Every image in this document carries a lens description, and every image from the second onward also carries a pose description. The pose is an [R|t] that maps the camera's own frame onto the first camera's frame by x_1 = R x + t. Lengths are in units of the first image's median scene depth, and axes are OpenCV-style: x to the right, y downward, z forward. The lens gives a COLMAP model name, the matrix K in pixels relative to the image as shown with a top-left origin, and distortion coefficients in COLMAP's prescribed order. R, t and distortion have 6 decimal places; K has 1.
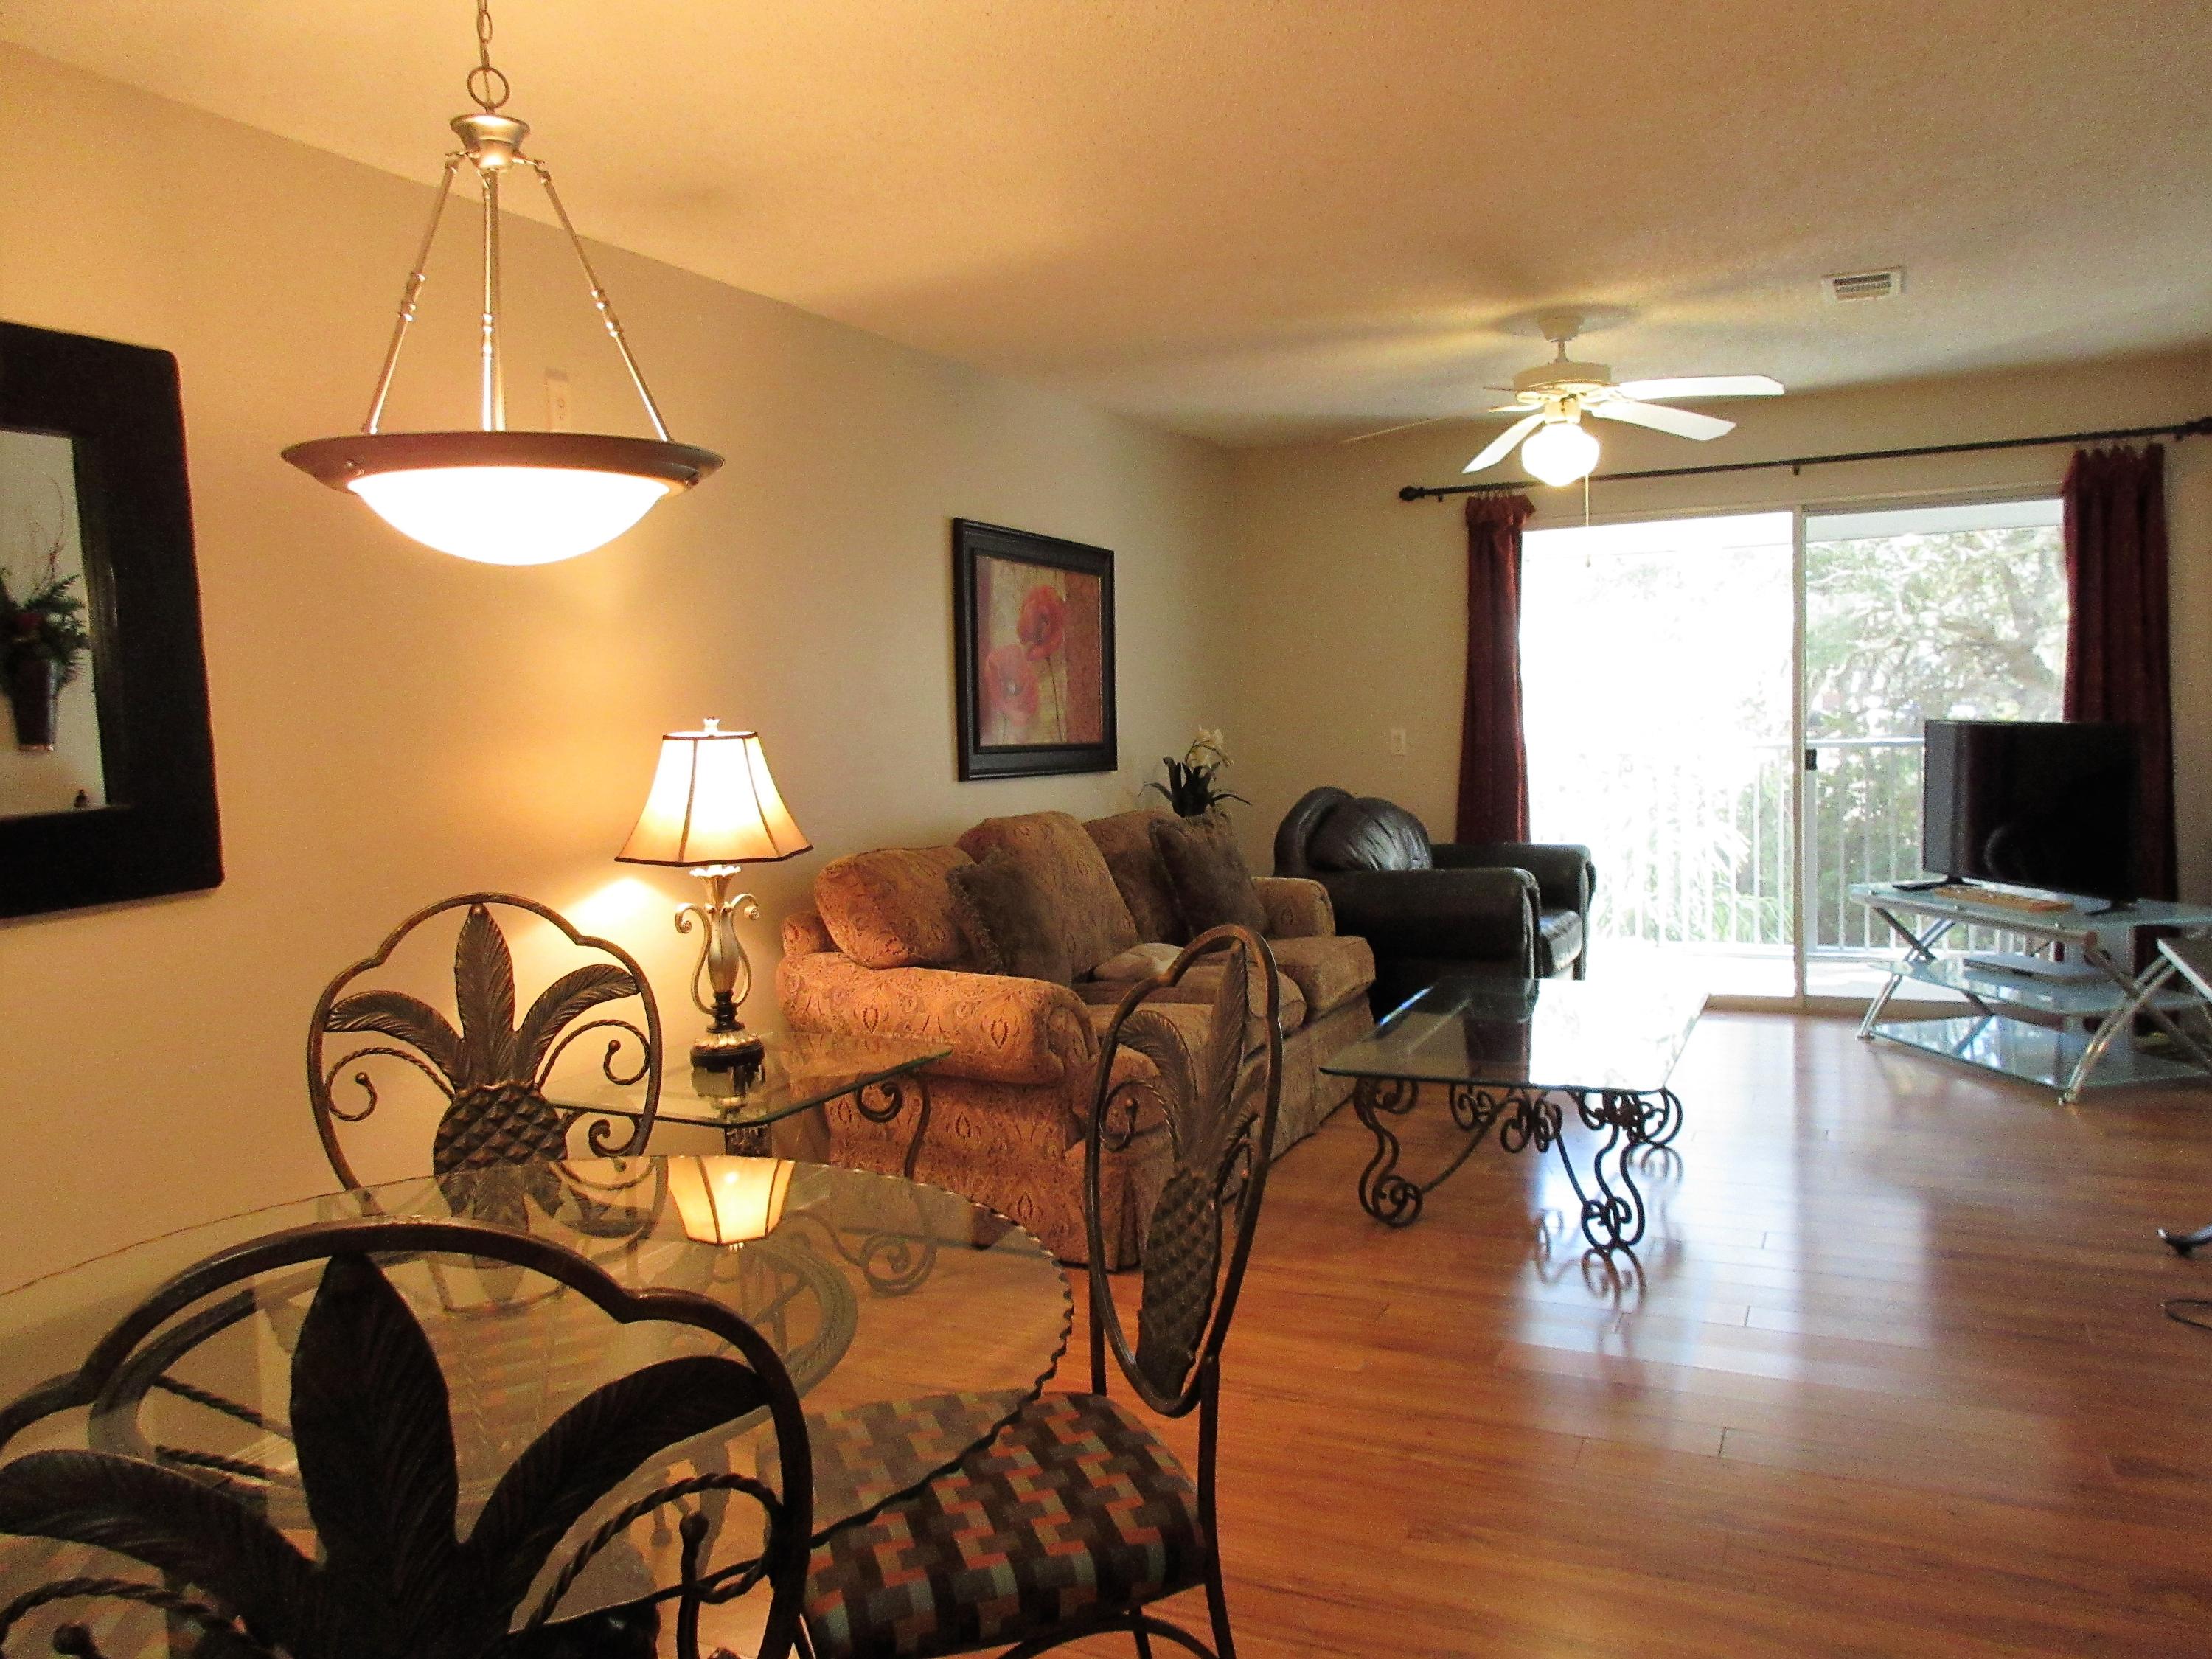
lens RADIAL K [[1649.2, 0, 1103.8], [0, 1649.2, 824.2], [0, 0, 1]] dist [0.001032, 0.000433]
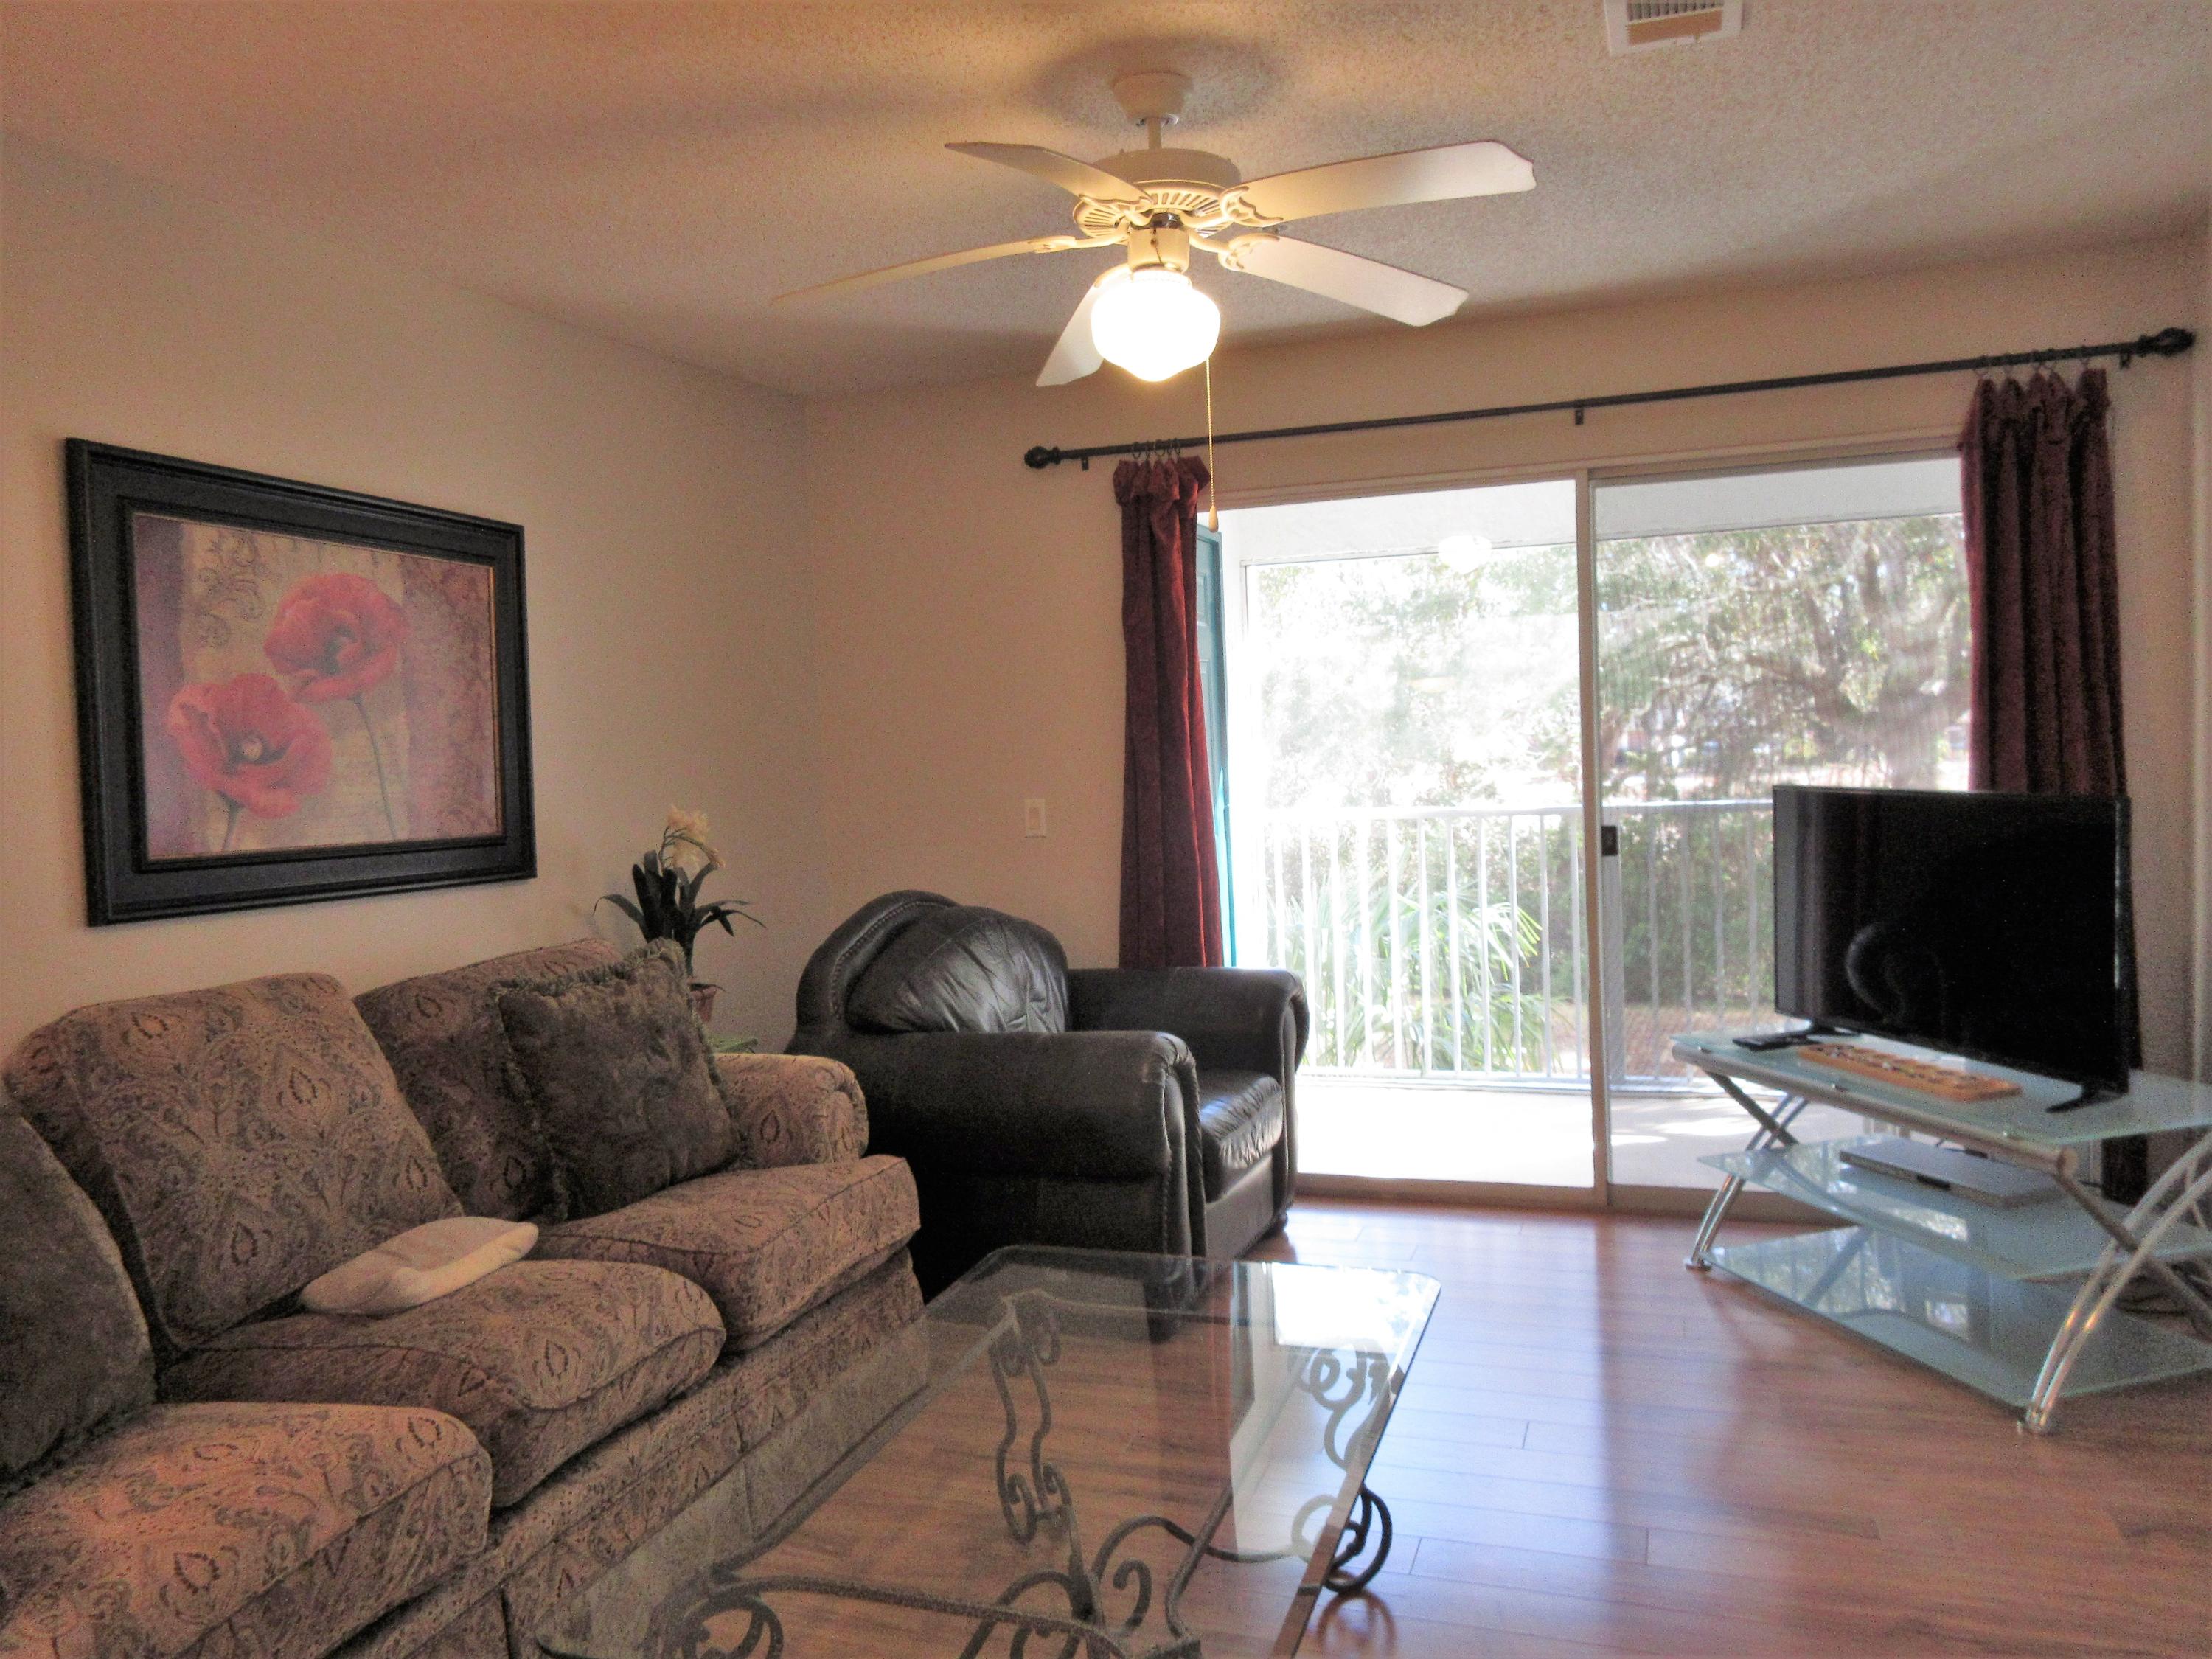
lens RADIAL K [[1649.2, 0, 1110.3], [0, 1649.2, 823.9], [0, 0, 1]] dist [0.001032, 0.000433]
pose [[0.994373, -0.012642, 0.105180, 0.155358], [0.015273, 0.999589, -0.024246, -0.034085], [-0.104831, 0.025716, 0.994158, 0.351936]]
